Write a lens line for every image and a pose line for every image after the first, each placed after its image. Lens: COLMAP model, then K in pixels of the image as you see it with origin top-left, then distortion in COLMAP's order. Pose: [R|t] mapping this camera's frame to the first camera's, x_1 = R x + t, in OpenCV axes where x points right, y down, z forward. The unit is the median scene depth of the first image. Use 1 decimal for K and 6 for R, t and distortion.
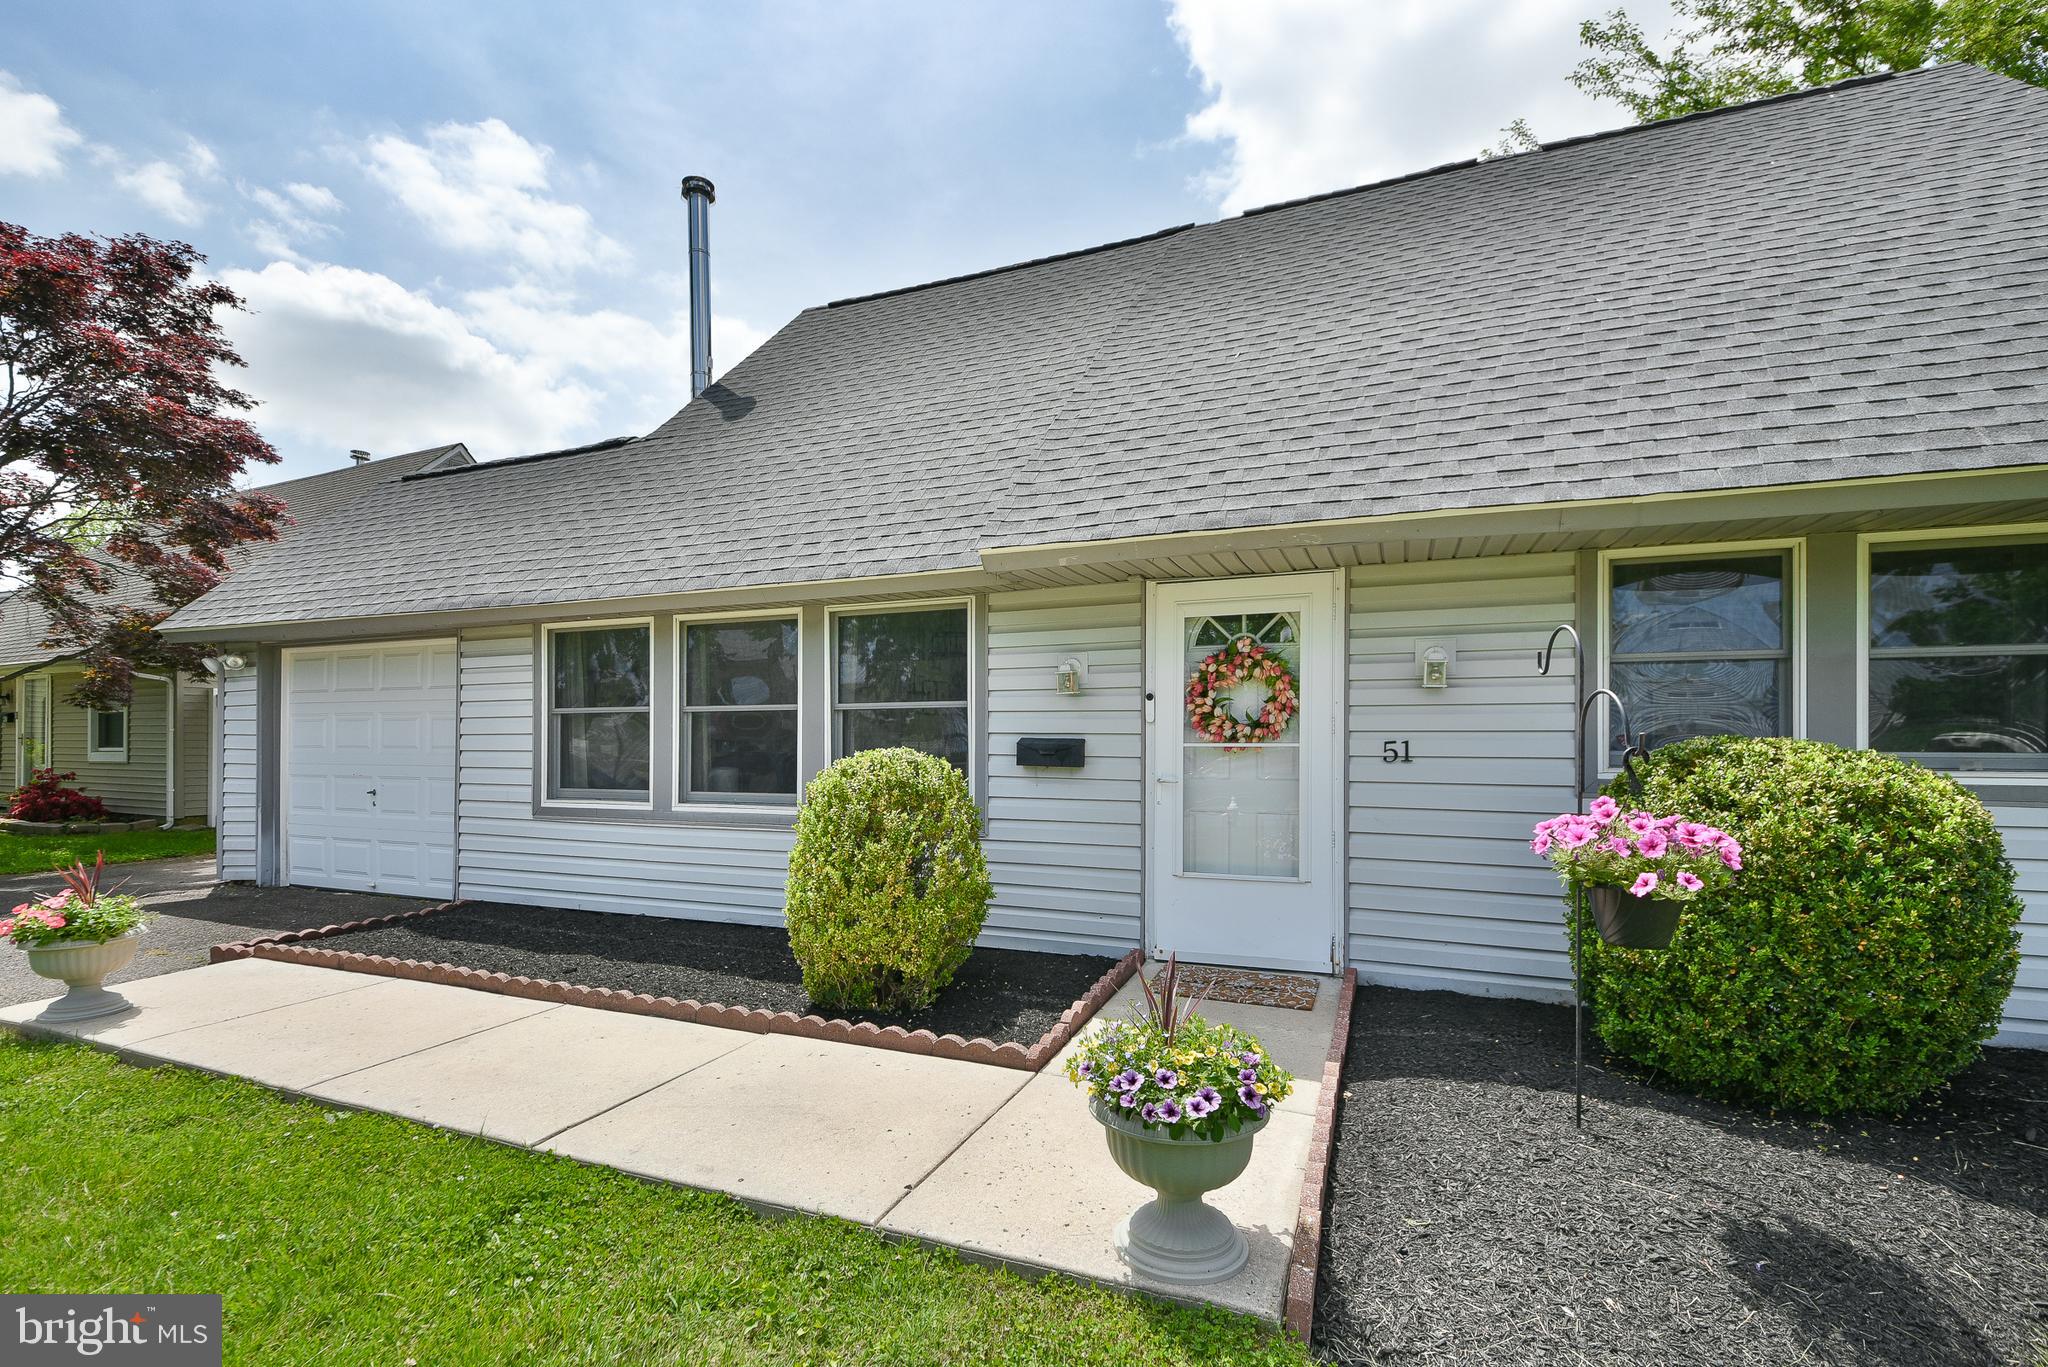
lens RADIAL K [[950.2, 0, 1024.0], [0, 950.2, 683.5], [0, 0, 1]] dist [0.090846, -0.000065]
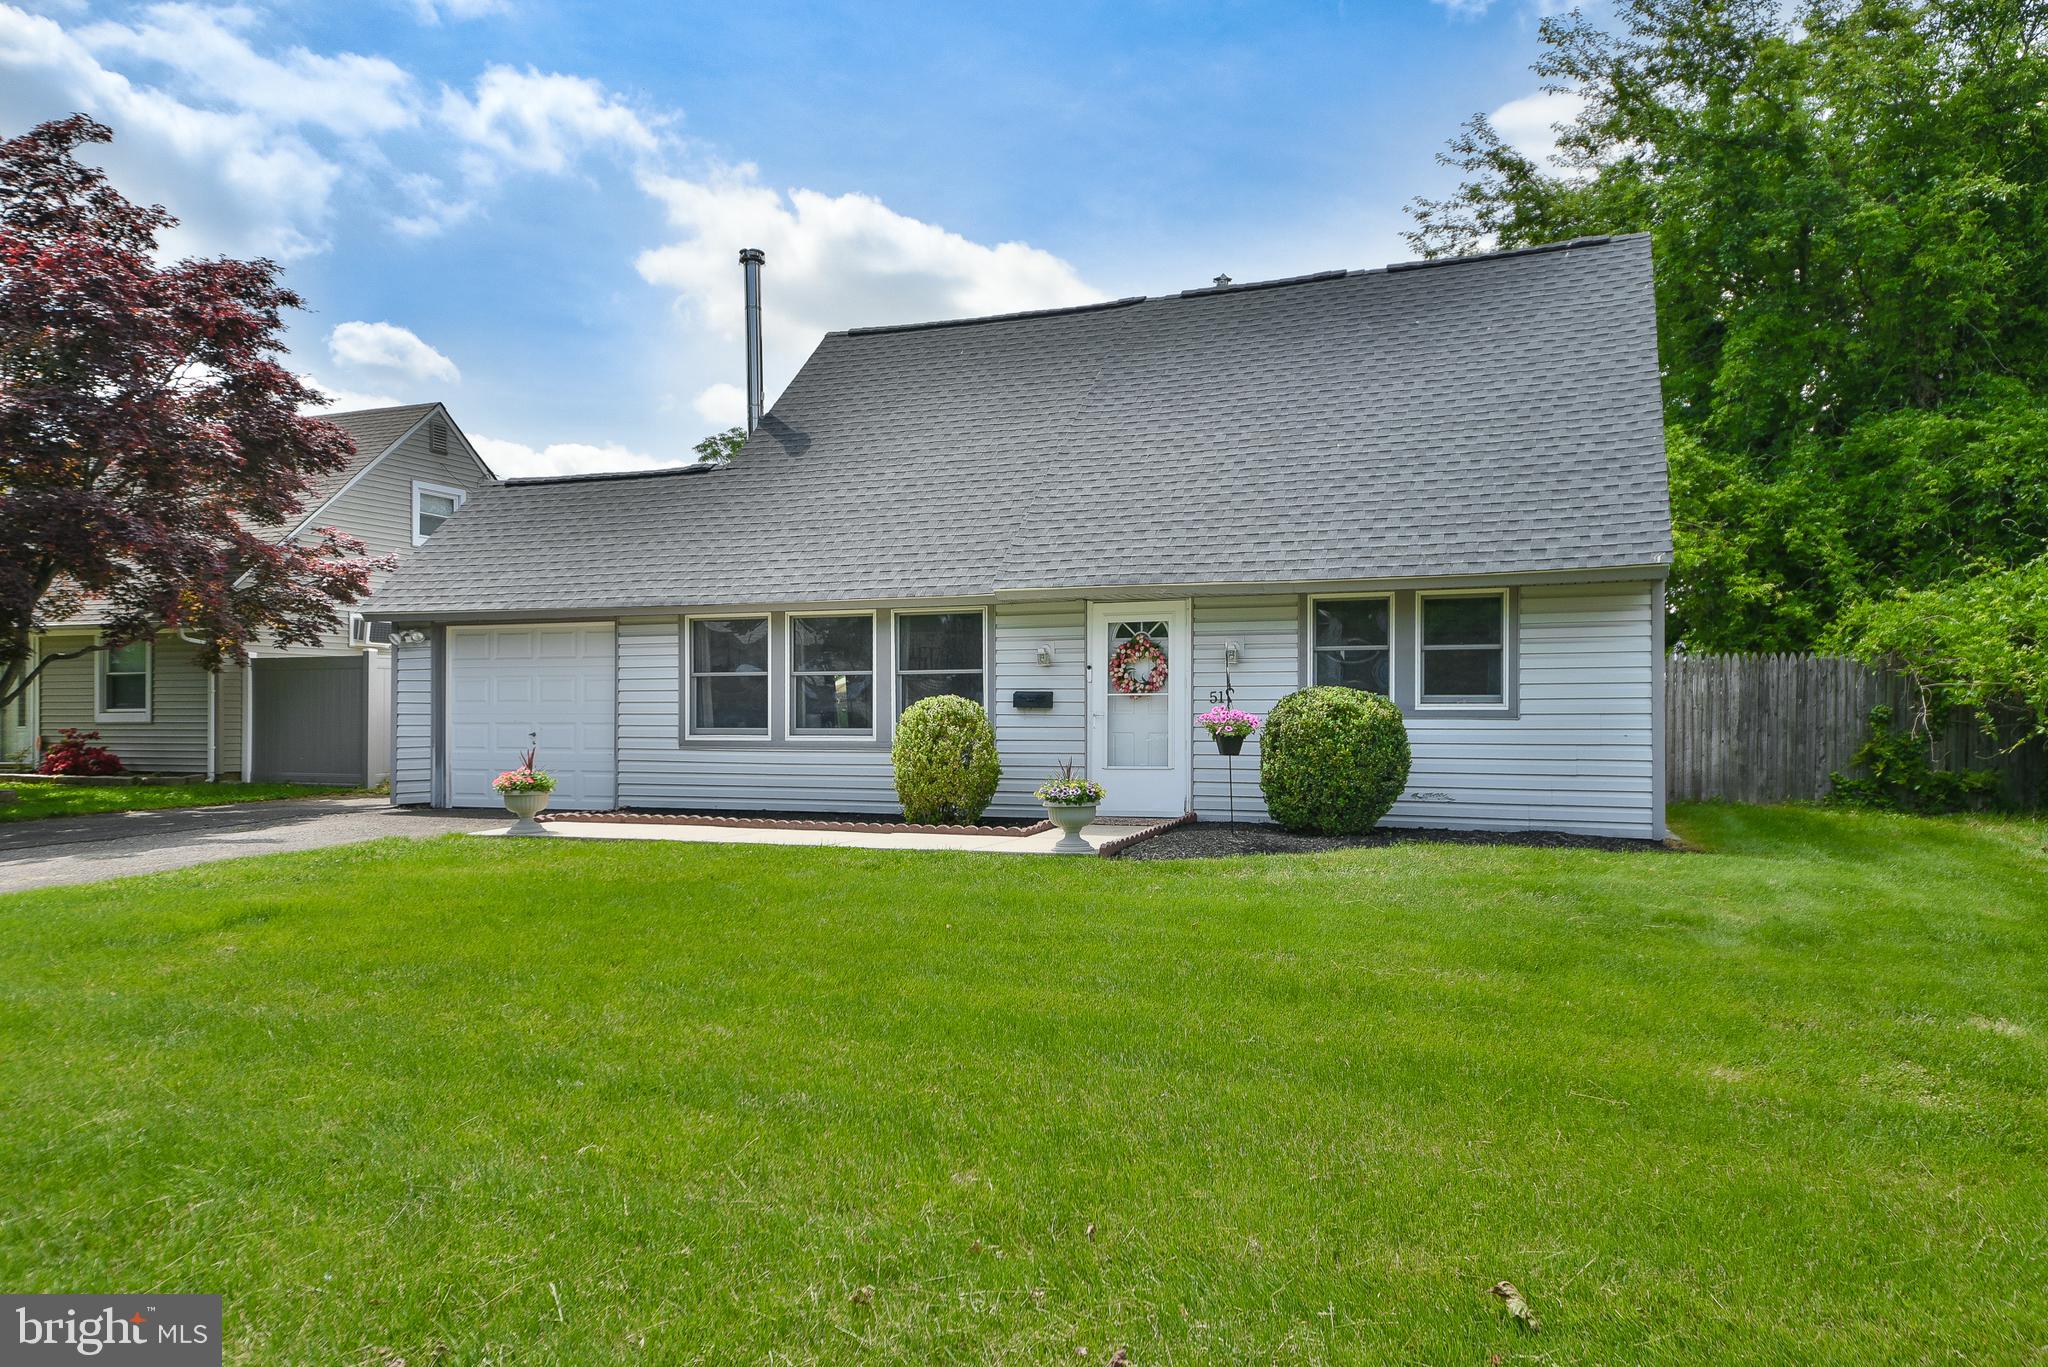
lens RADIAL K [[1413.8, 0, 1024.0], [0, 1413.8, 683.5], [0, 0, 1]] dist [-0.000225, -0.000178]
pose [[0.999877, 0.000725, 0.015678, -0.026856], [-0.001258, 0.999420, 0.034041, -0.042388], [-0.015644, -0.034056, 0.999297, -1.508895]]
